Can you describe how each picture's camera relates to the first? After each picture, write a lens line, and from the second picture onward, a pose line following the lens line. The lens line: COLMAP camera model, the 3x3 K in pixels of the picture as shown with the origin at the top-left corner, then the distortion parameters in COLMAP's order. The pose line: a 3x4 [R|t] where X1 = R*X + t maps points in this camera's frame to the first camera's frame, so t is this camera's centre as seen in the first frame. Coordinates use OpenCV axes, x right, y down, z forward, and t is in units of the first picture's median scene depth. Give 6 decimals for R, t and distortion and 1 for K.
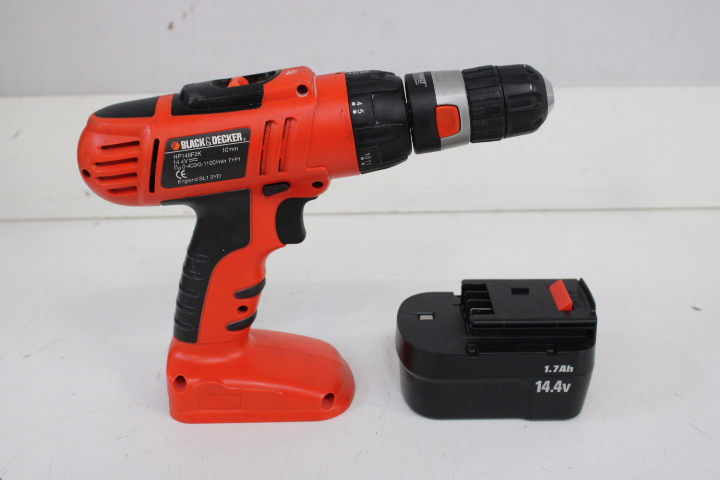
lens RADIAL K [[849.3, 0, 360.0], [0, 849.3, 240.0], [0, 0, 1]] dist [-0.068510, 0.033022]
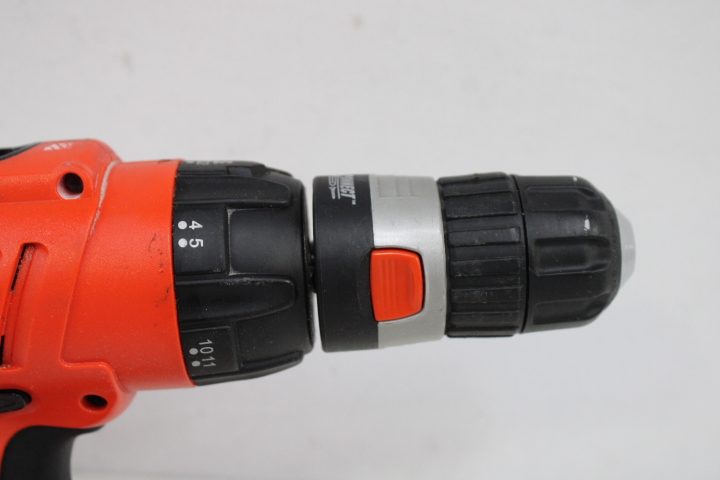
lens RADIAL K [[1111.6, 0, 360.0], [0, 1111.6, 240.0], [0, 0, 1]] dist [-0.031362, -0.022085]
pose [[0.995995, 0.088259, 0.014324, 0.074104], [-0.083689, 0.976585, -0.198185, -0.045986], [-0.031481, 0.196193, 0.980060, 0.425362]]
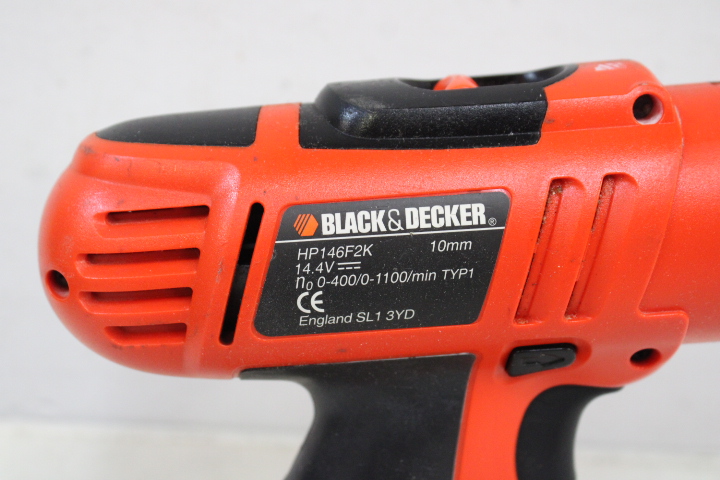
lens RADIAL K [[1111.6, 0, 360.0], [0, 1111.6, 240.0], [0, 0, 1]] dist [-0.031362, -0.022085]
pose [[0.997055, 0.074968, -0.016143, -0.181647], [-0.076626, 0.982318, -0.170824, -0.021355], [0.003051, 0.171558, 0.985169, 0.501628]]
